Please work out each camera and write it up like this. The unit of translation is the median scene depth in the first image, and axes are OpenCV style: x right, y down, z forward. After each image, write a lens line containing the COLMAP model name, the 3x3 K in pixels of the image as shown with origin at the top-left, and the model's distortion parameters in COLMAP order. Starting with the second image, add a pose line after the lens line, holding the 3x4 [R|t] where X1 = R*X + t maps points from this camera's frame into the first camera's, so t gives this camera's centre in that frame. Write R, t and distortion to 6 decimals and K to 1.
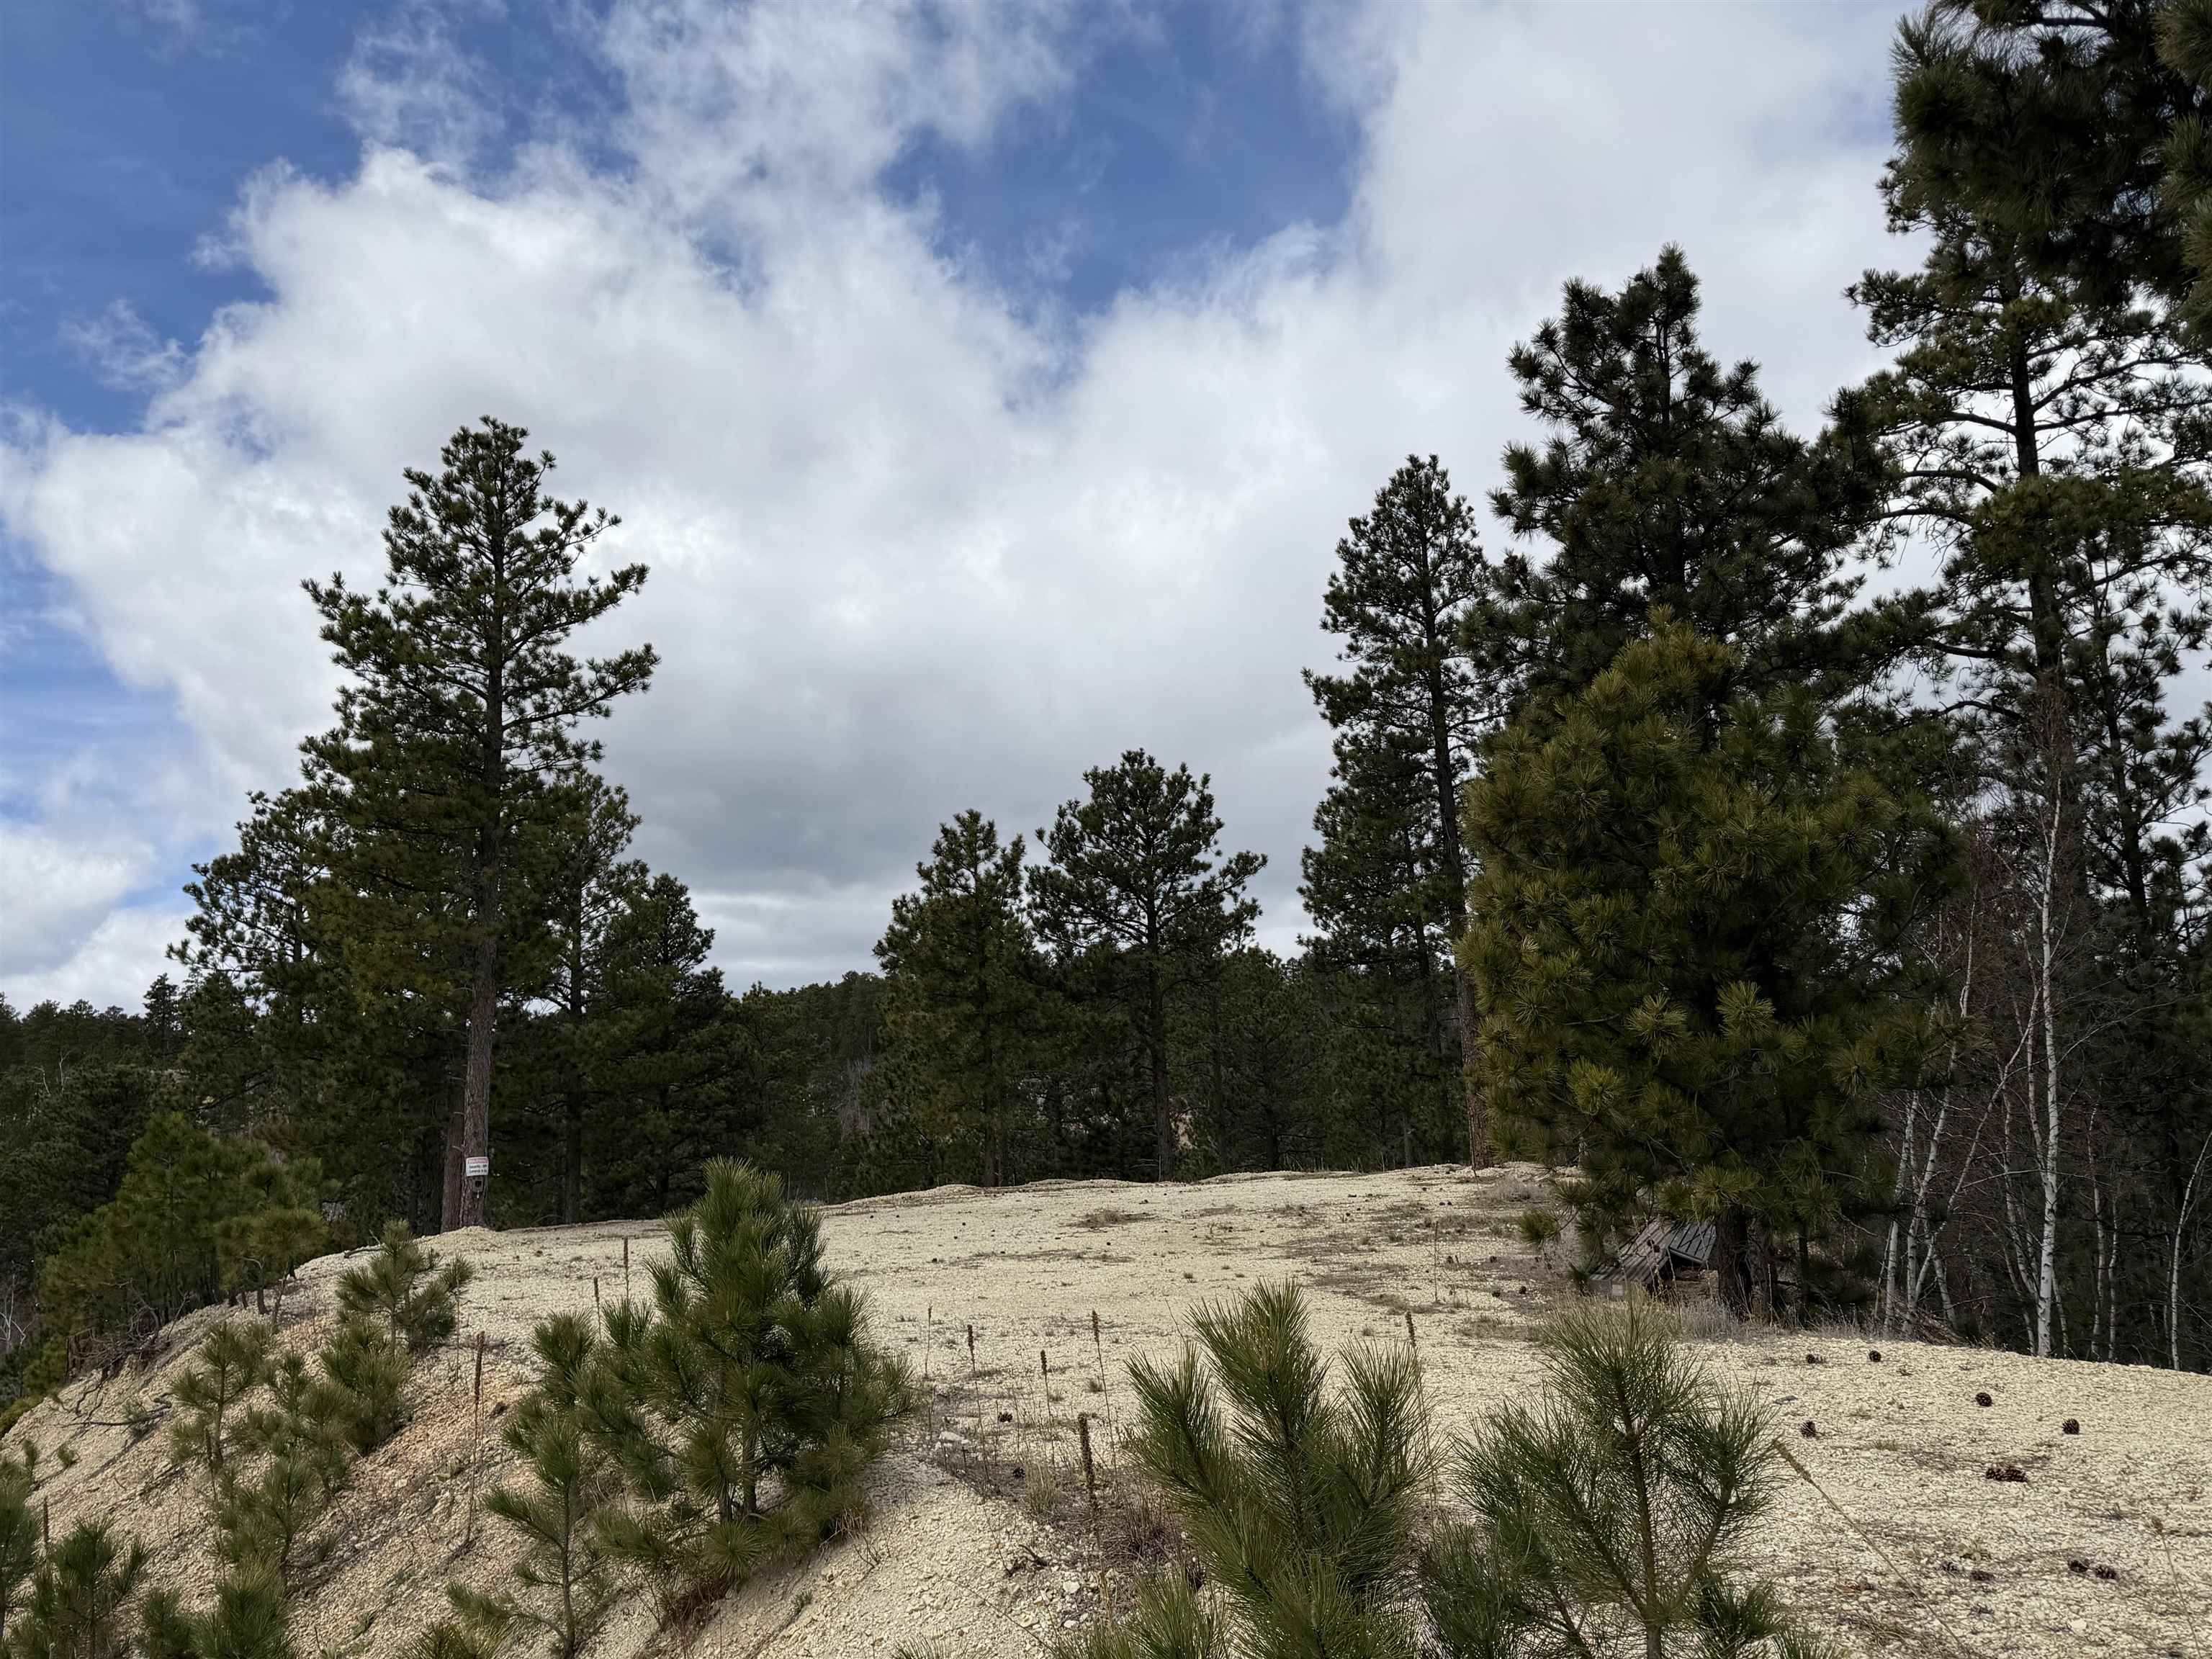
lens RADIAL K [[1721.9, 0, 1104.1], [0, 1721.9, 822.2], [0, 0, 1]] dist [0.050716, -0.037651]
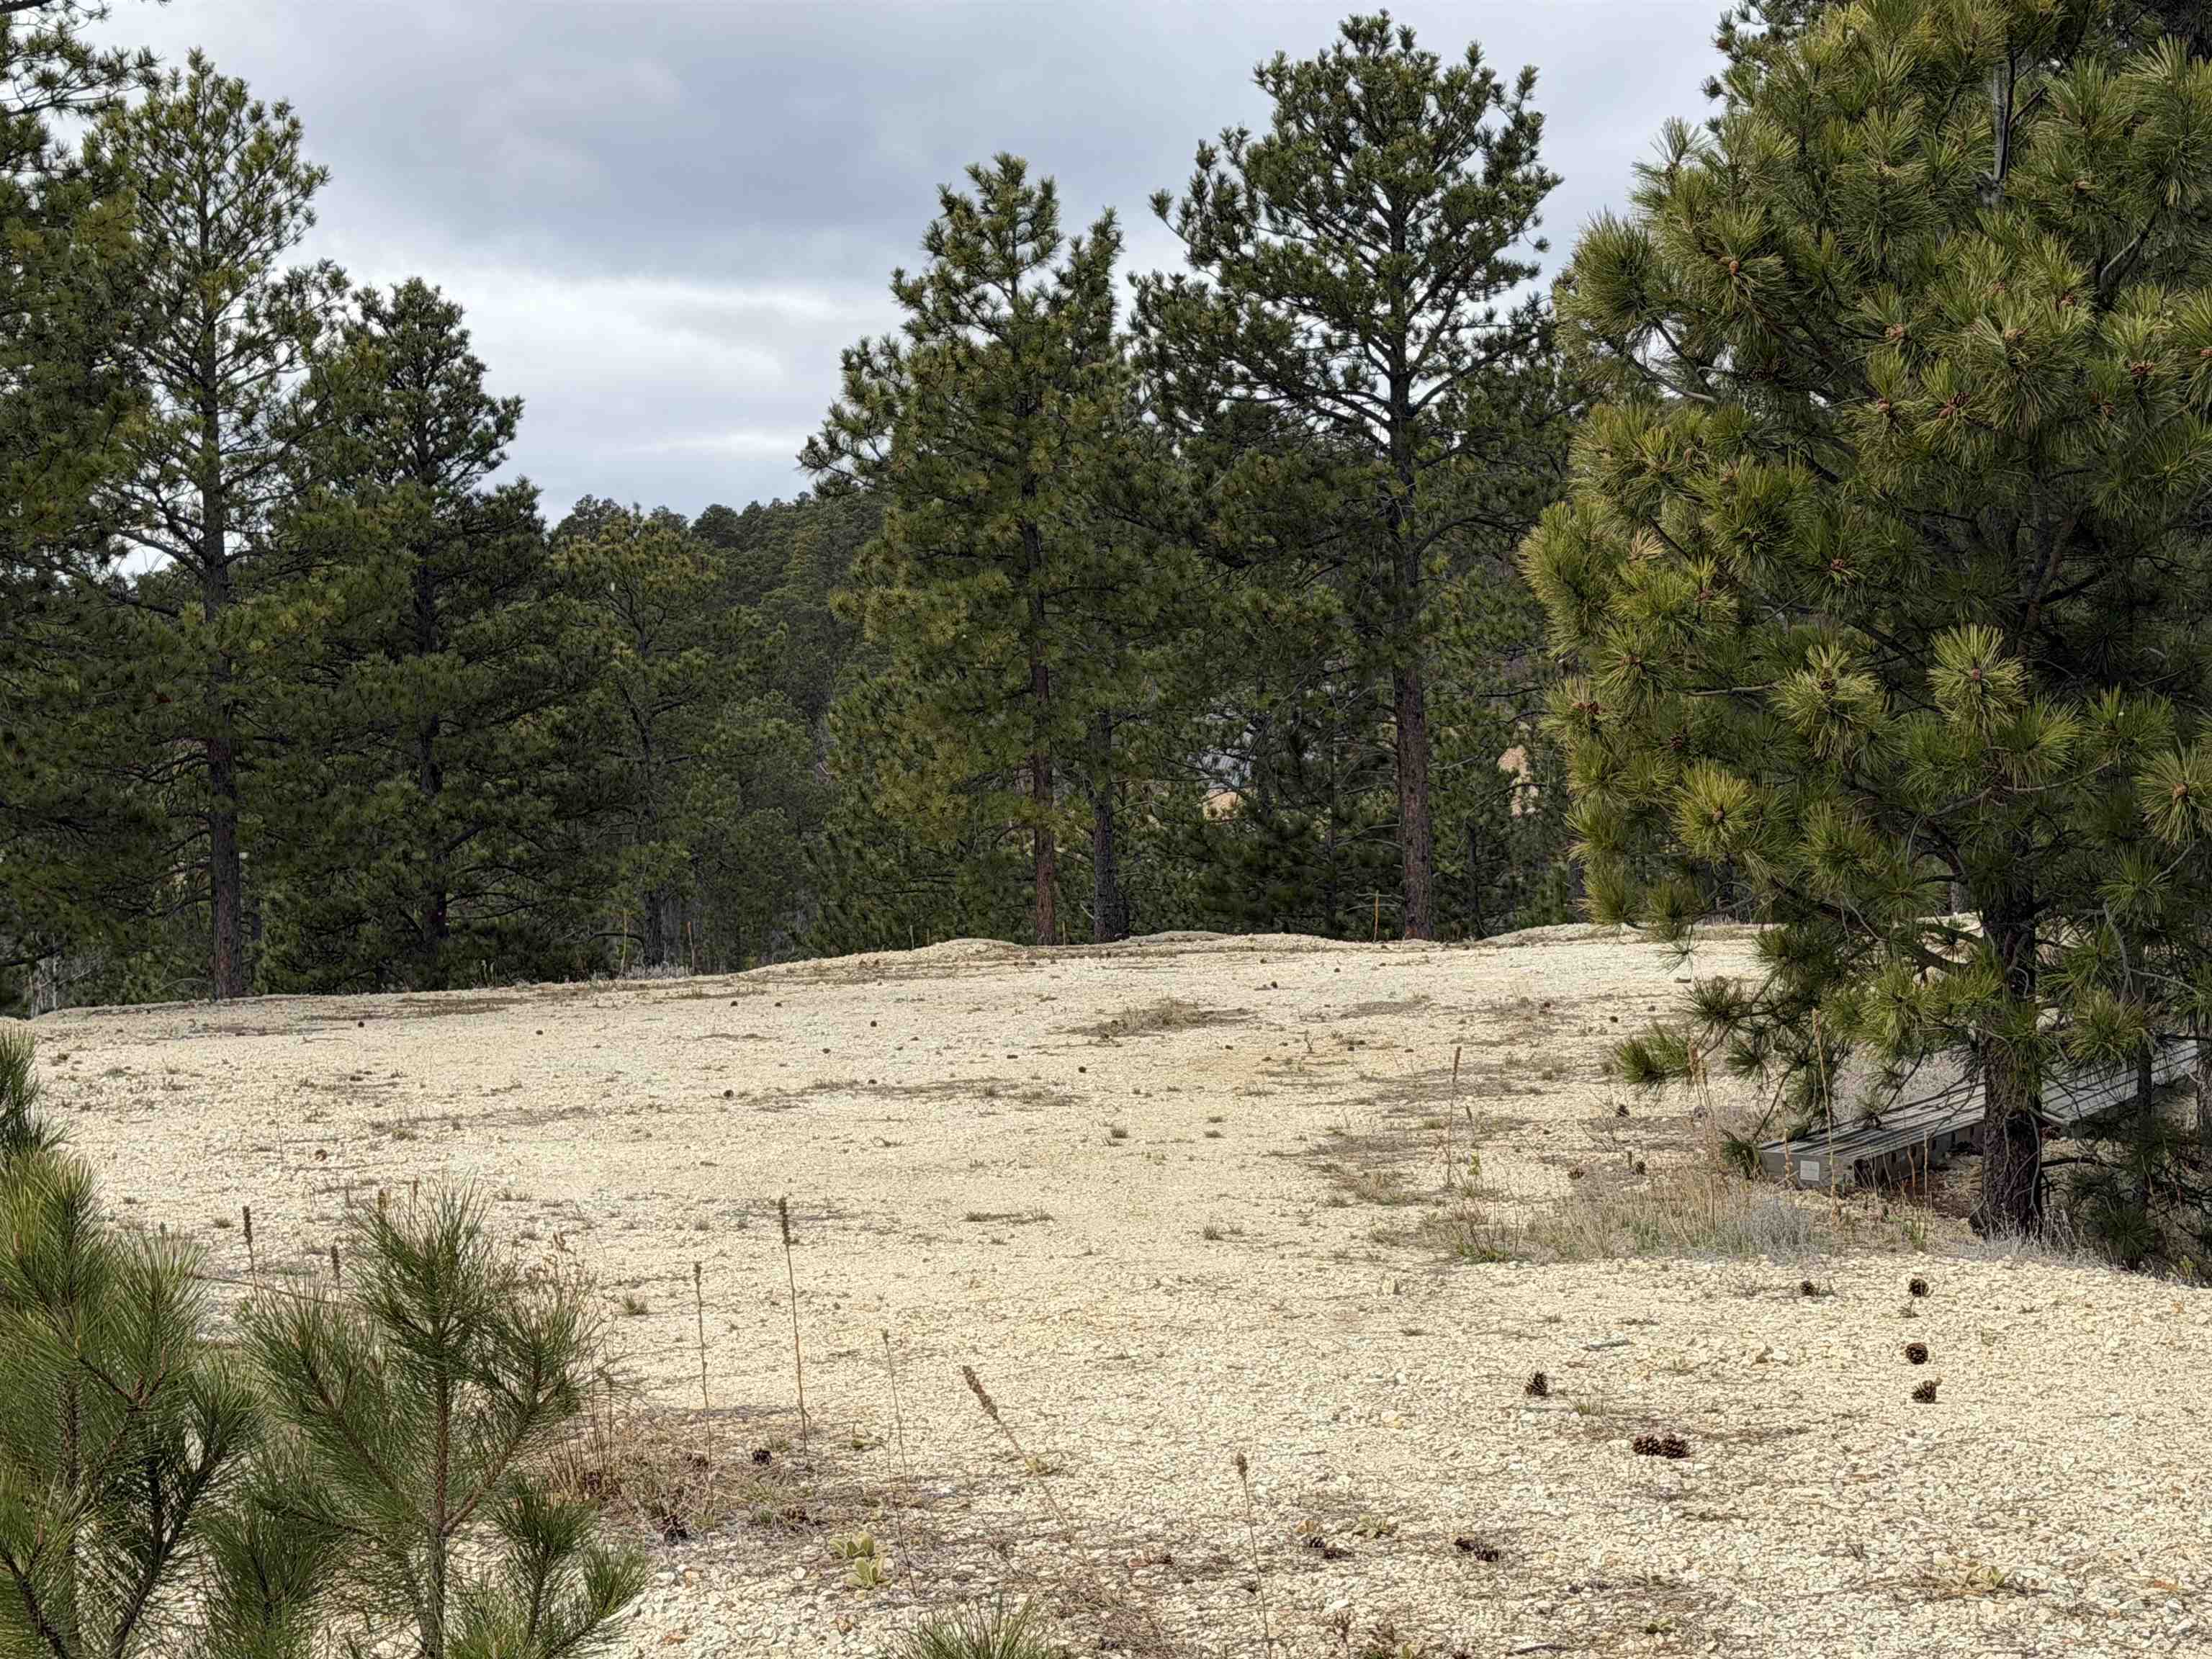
lens RADIAL K [[3940.9, 0, 1103.4], [0, 3940.9, 828.9], [0, 0, 1]] dist [0.075571, 0.000000]
pose [[0.993188, 0.012852, -0.115809, 0.073085], [0.008497, 0.983263, 0.181995, -0.021468], [0.116210, -0.181740, 0.976456, -0.072053]]
